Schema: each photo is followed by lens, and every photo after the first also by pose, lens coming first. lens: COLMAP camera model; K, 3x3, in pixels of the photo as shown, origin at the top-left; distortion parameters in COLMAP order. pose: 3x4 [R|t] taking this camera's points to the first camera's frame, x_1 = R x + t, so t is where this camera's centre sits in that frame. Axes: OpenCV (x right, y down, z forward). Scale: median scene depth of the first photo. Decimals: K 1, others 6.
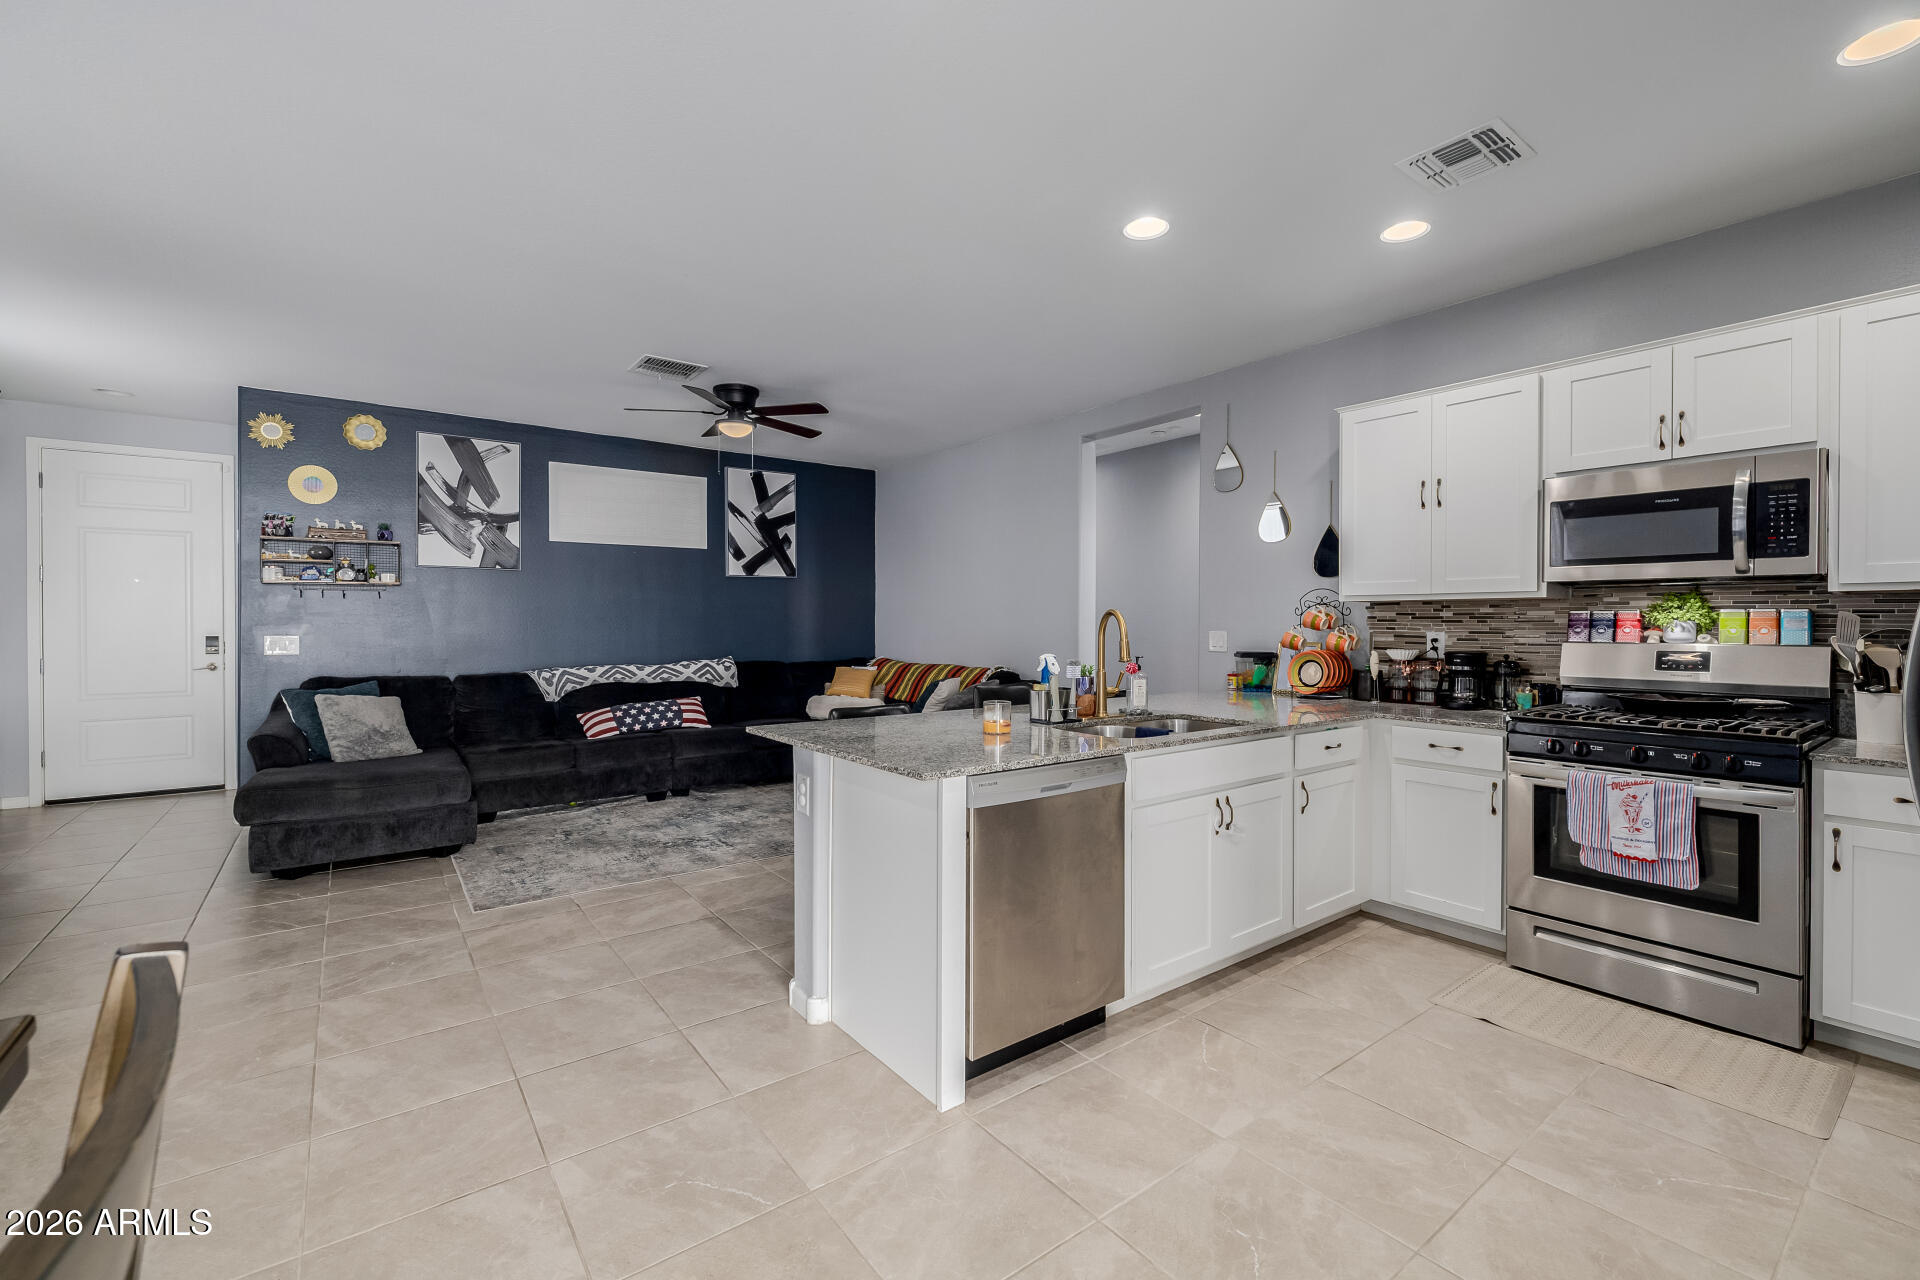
lens RADIAL K [[821.1, 0, 977.9], [0, 821.1, 631.8], [0, 0, 1]] dist [0.004554, -0.001364]
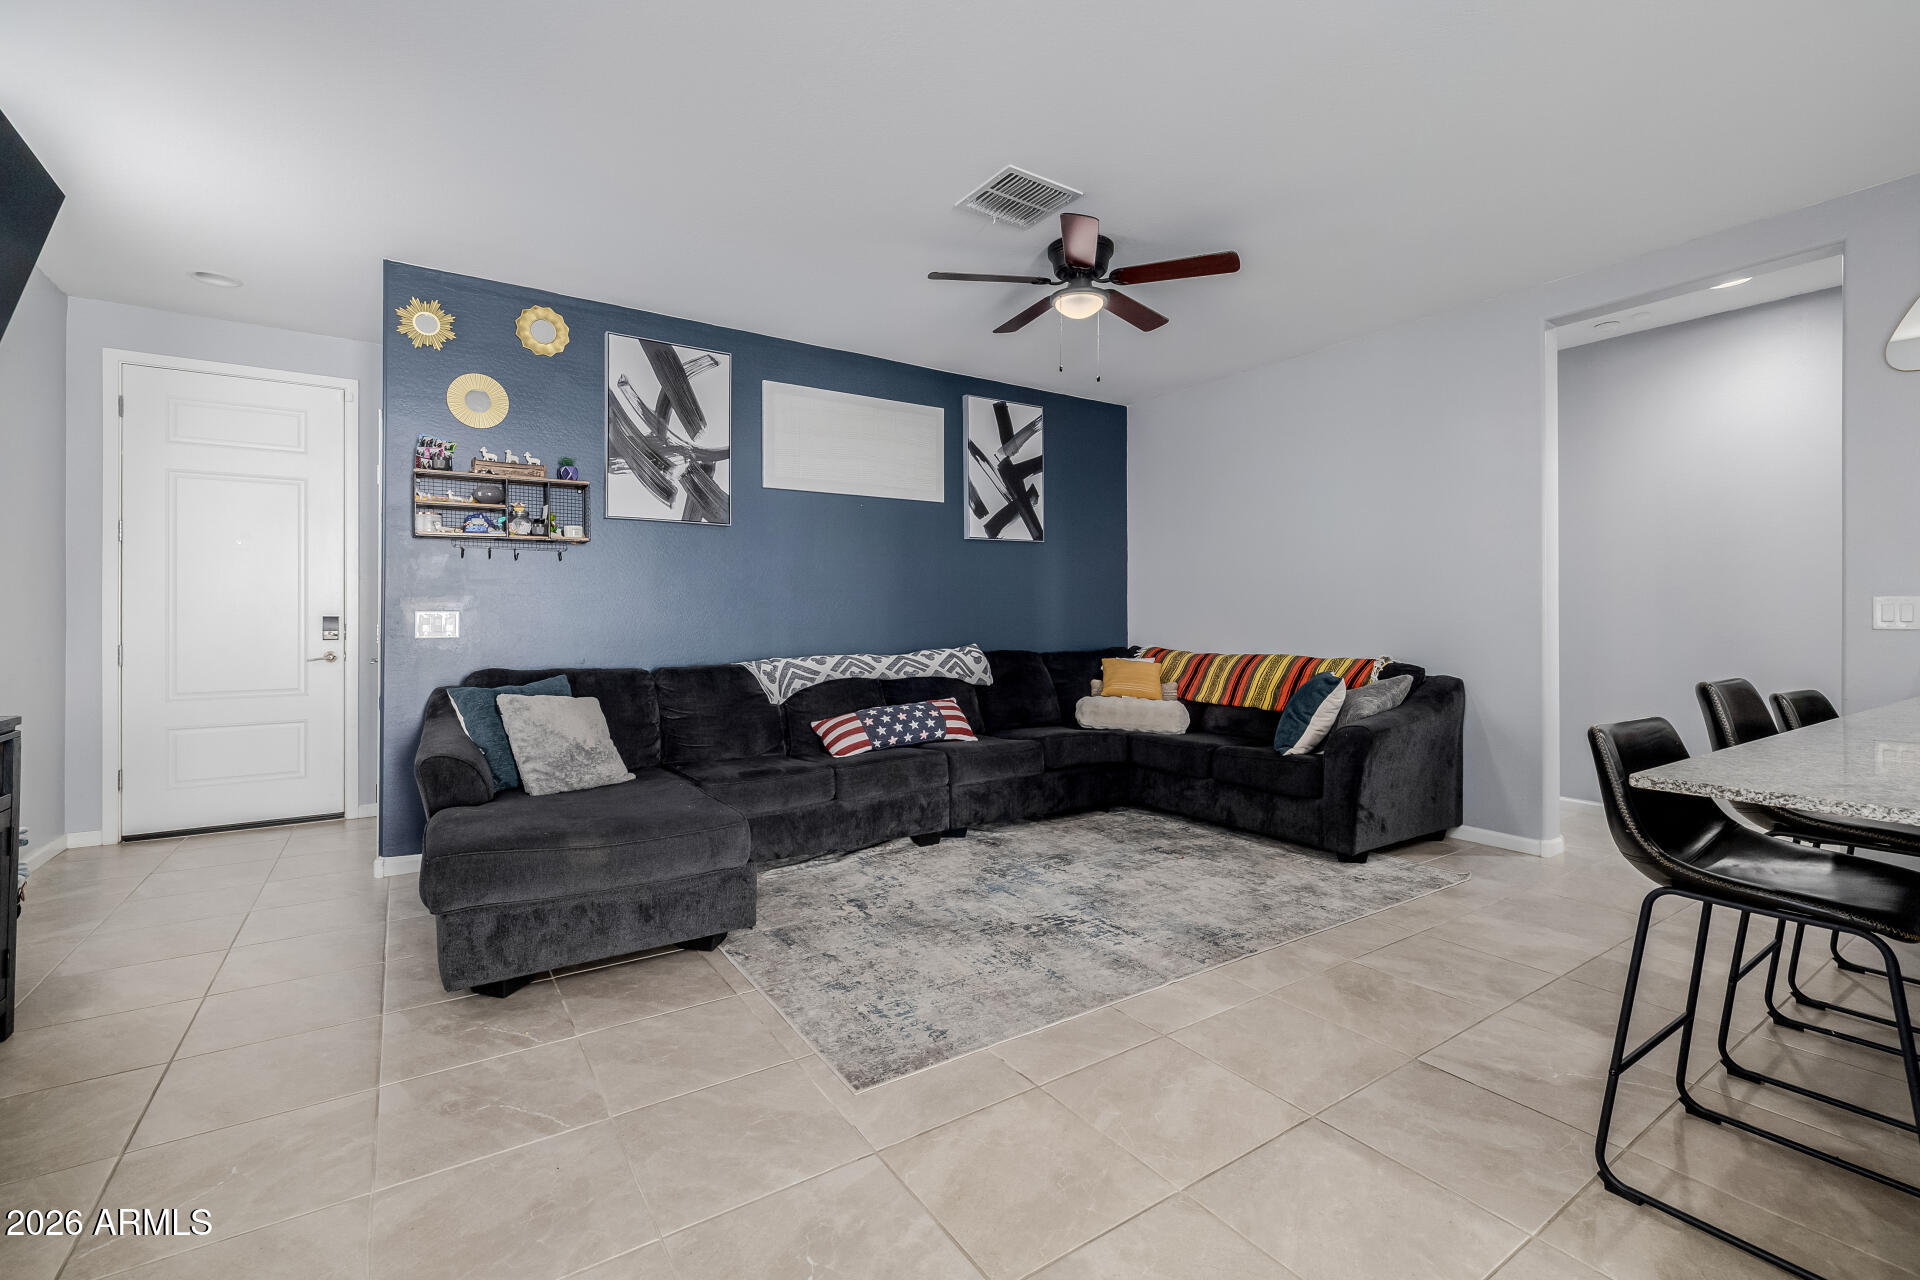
lens RADIAL K [[821.1, 0, 945.9], [0, 821.1, 620.2], [0, 0, 1]] dist [0.004554, -0.001364]
pose [[0.998243, -0.002999, -0.059178, -0.342216], [0.002227, 0.999911, -0.013117, 0.021457], [0.059212, 0.012962, 0.998161, 0.297158]]
